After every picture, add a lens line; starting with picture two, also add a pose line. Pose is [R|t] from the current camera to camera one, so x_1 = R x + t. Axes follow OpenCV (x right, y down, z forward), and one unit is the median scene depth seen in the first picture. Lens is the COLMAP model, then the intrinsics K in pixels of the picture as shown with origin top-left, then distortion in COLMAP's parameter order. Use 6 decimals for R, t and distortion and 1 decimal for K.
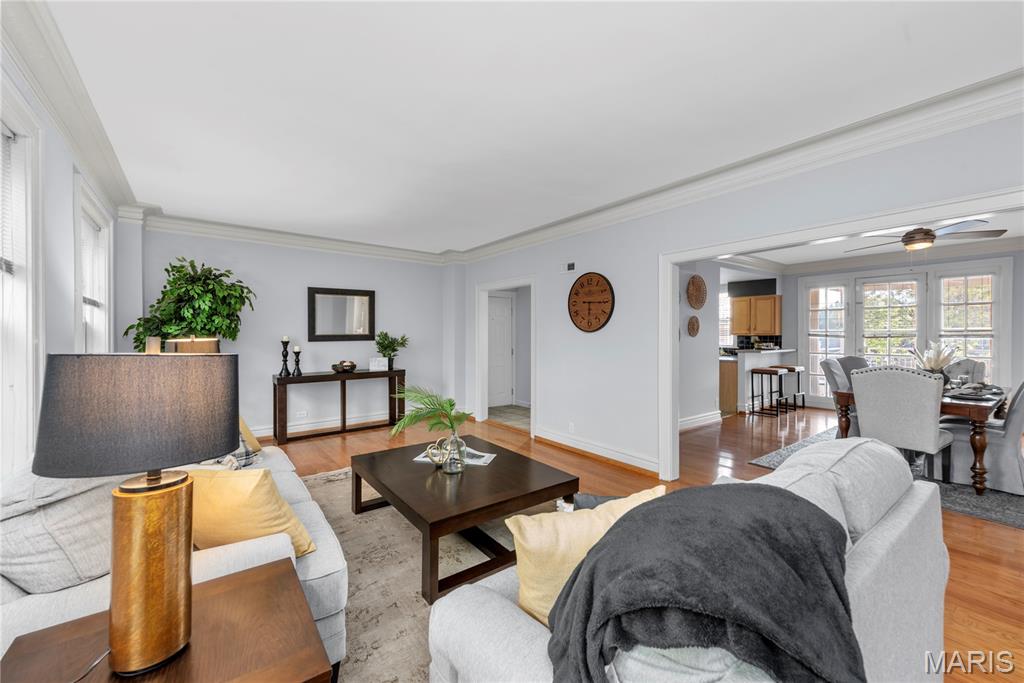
lens RADIAL K [[407.4, 0, 513.1], [0, 407.4, 340.0], [0, 0, 1]] dist [0.014126, -0.004785]
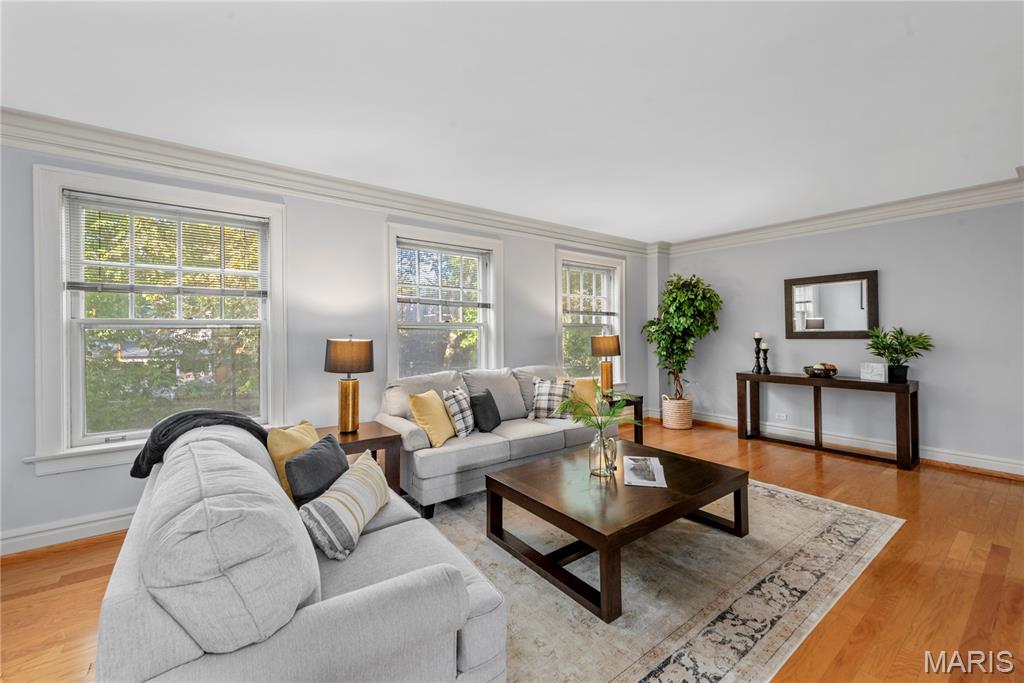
lens RADIAL K [[407.4, 0, 514.5], [0, 407.4, 345.2], [0, 0, 1]] dist [0.014126, -0.004785]
pose [[0.003609, 0.037433, -0.999293, 0.411624], [-0.002535, 0.999296, 0.037424, -0.014626], [0.999990, 0.002398, 0.003701, 0.382650]]
